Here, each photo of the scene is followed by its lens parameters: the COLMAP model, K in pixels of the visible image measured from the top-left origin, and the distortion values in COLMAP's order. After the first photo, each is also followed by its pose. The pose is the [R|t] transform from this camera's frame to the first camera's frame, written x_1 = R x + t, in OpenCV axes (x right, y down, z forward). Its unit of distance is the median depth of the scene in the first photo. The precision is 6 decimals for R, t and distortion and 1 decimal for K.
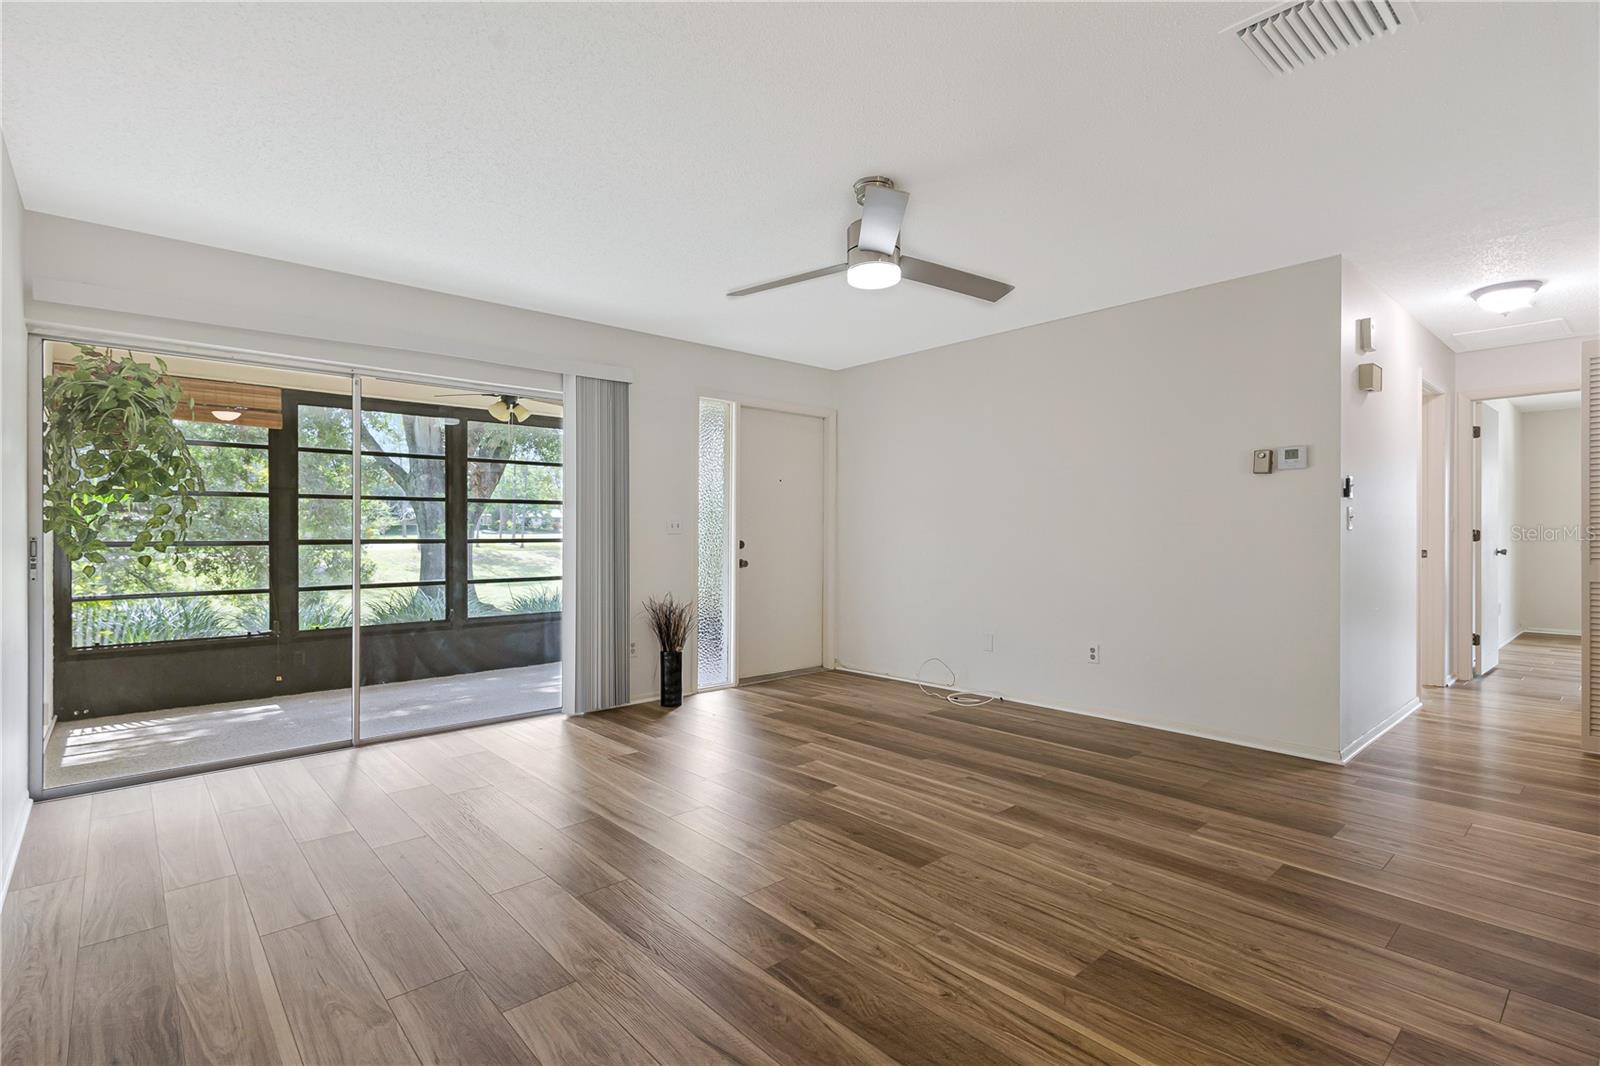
lens RADIAL K [[783.2, 0, 800.0], [0, 783.2, 533.0], [0, 0, 1]] dist [0.003421, -0.000119]
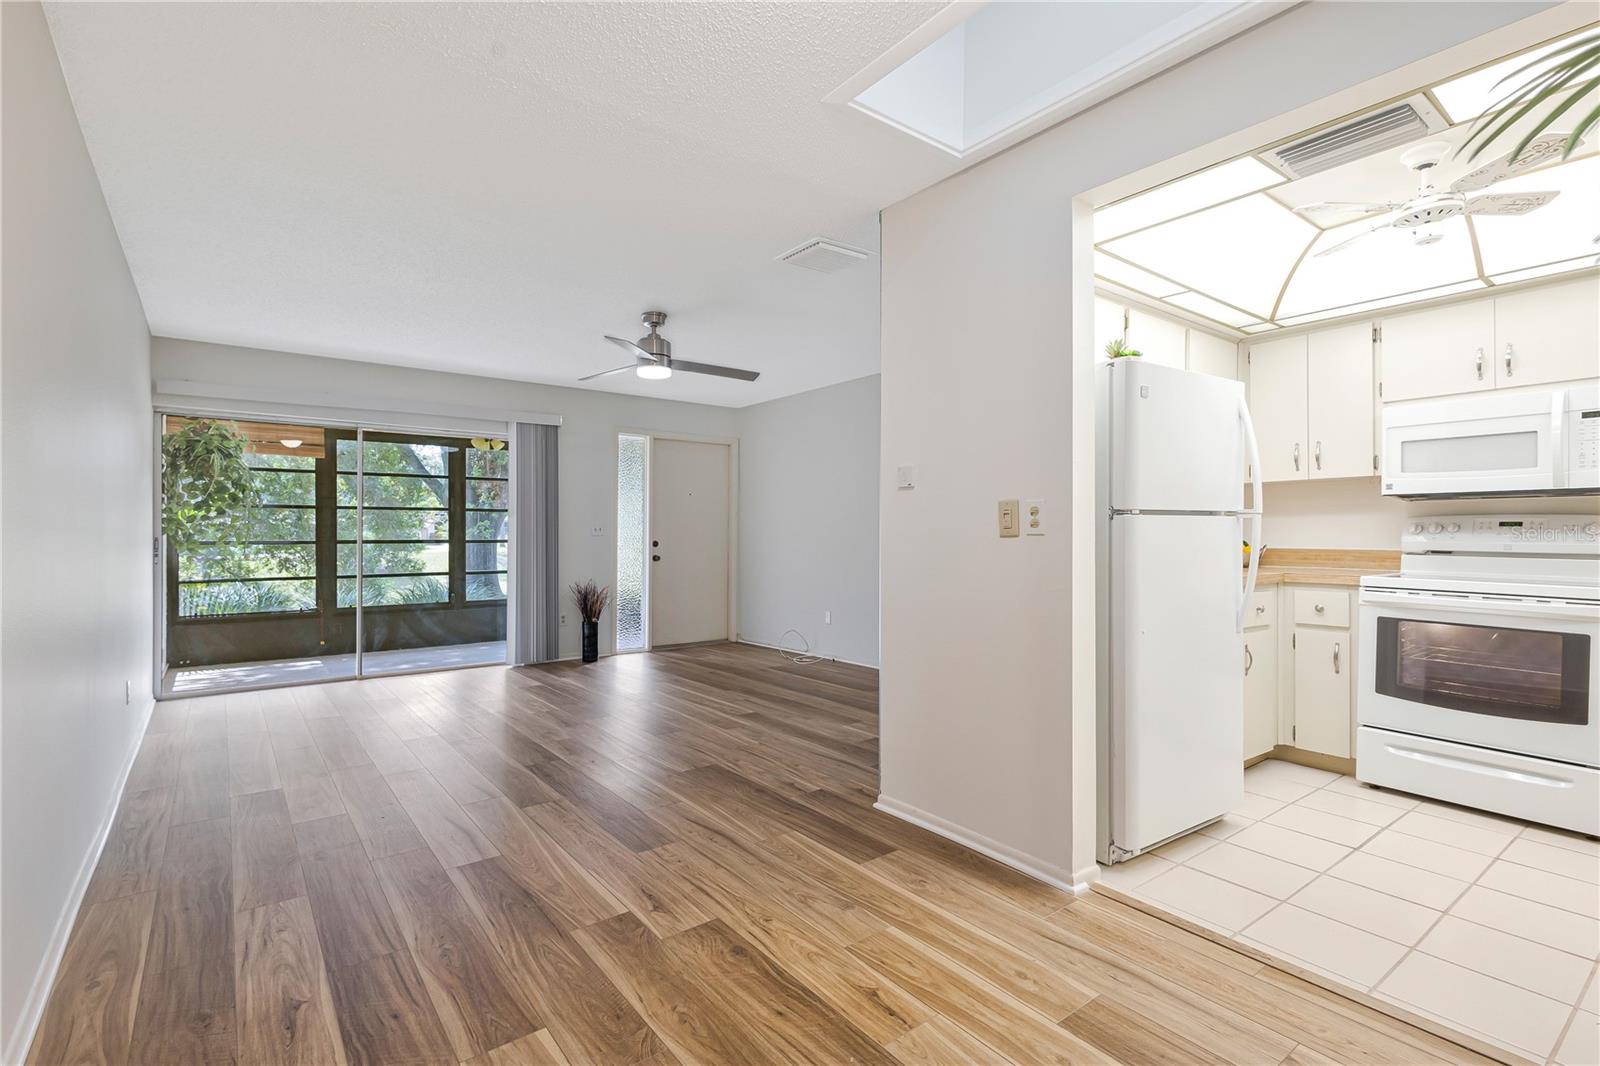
lens RADIAL K [[740.2, 0, 770.9], [0, 740.2, 534.7], [0, 0, 1]] dist [0.002939, -0.000300]
pose [[0.997310, 0.000132, -0.073299, 0.266003], [-0.000236, 0.999999, -0.001404, 0.001196], [0.073299, 0.001417, 0.997309, -0.288017]]
